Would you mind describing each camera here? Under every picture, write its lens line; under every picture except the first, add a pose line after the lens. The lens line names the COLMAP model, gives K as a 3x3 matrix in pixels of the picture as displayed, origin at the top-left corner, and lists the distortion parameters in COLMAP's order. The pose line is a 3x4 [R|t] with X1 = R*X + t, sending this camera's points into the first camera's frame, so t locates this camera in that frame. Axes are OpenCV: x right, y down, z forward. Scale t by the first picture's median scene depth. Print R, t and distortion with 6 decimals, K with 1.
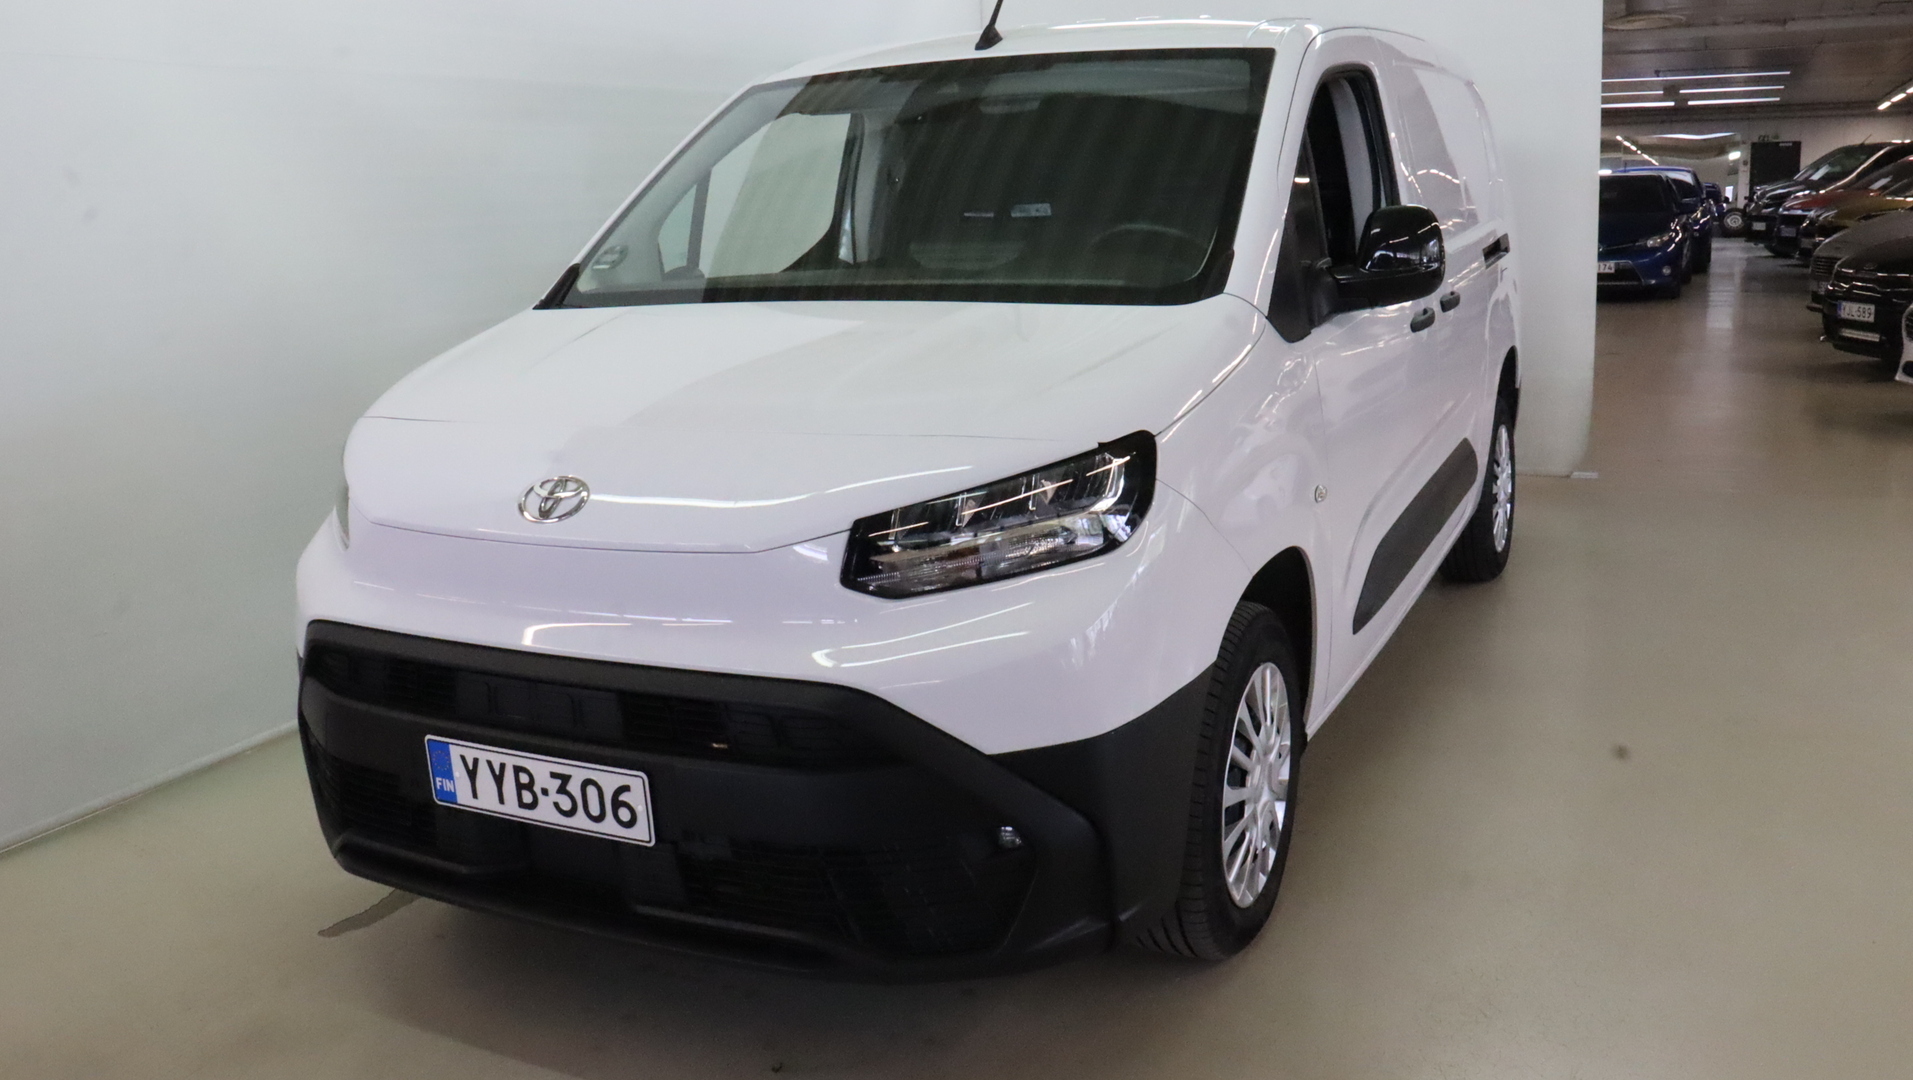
lens RADIAL K [[1685.9, 0, 956.5], [0, 1685.9, 540.0], [0, 0, 1]] dist [-0.090044, 0.008630]
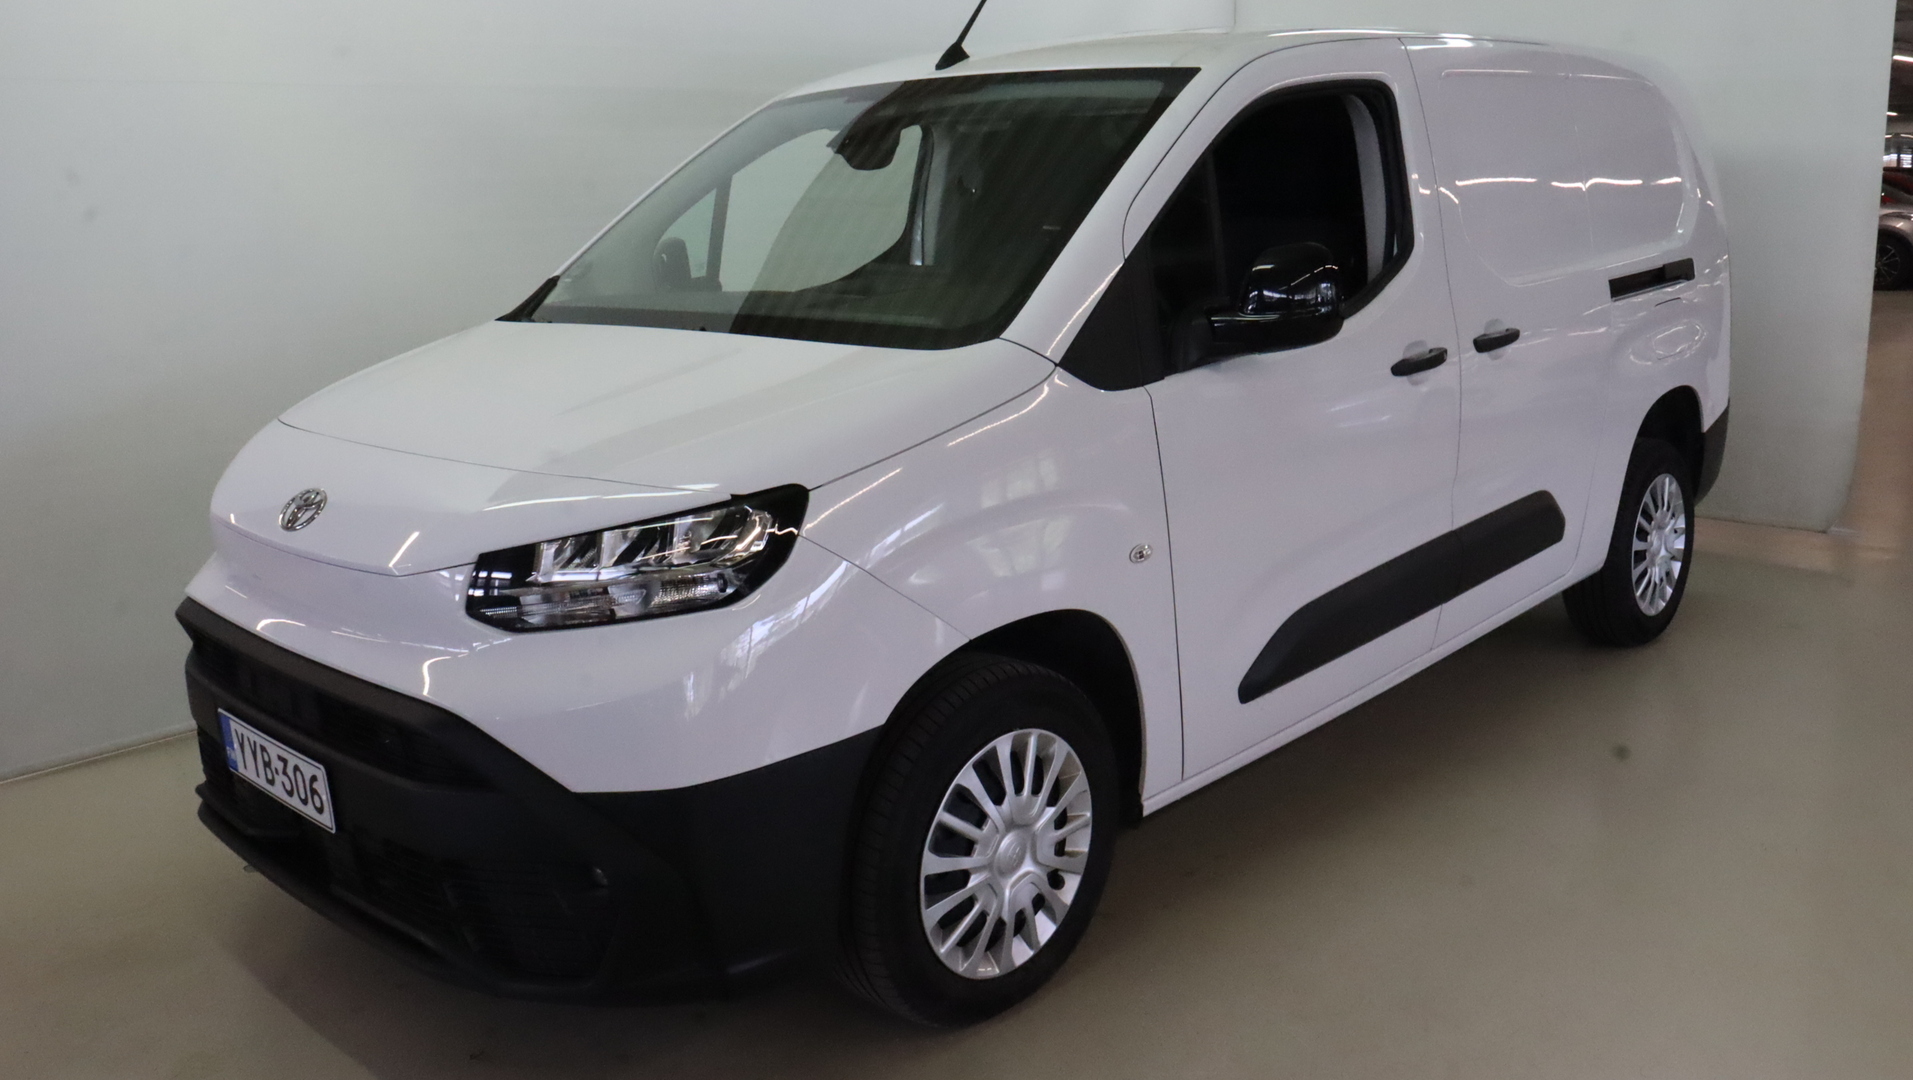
lens RADIAL K [[1685.9, 0, 956.5], [0, 1685.9, 540.0], [0, 0, 1]] dist [-0.090044, 0.008630]
pose [[0.940663, 0.078164, -0.330217, 0.525002], [-0.071653, 0.996920, 0.031866, -0.070092], [0.331690, -0.006314, 0.943367, 0.104575]]
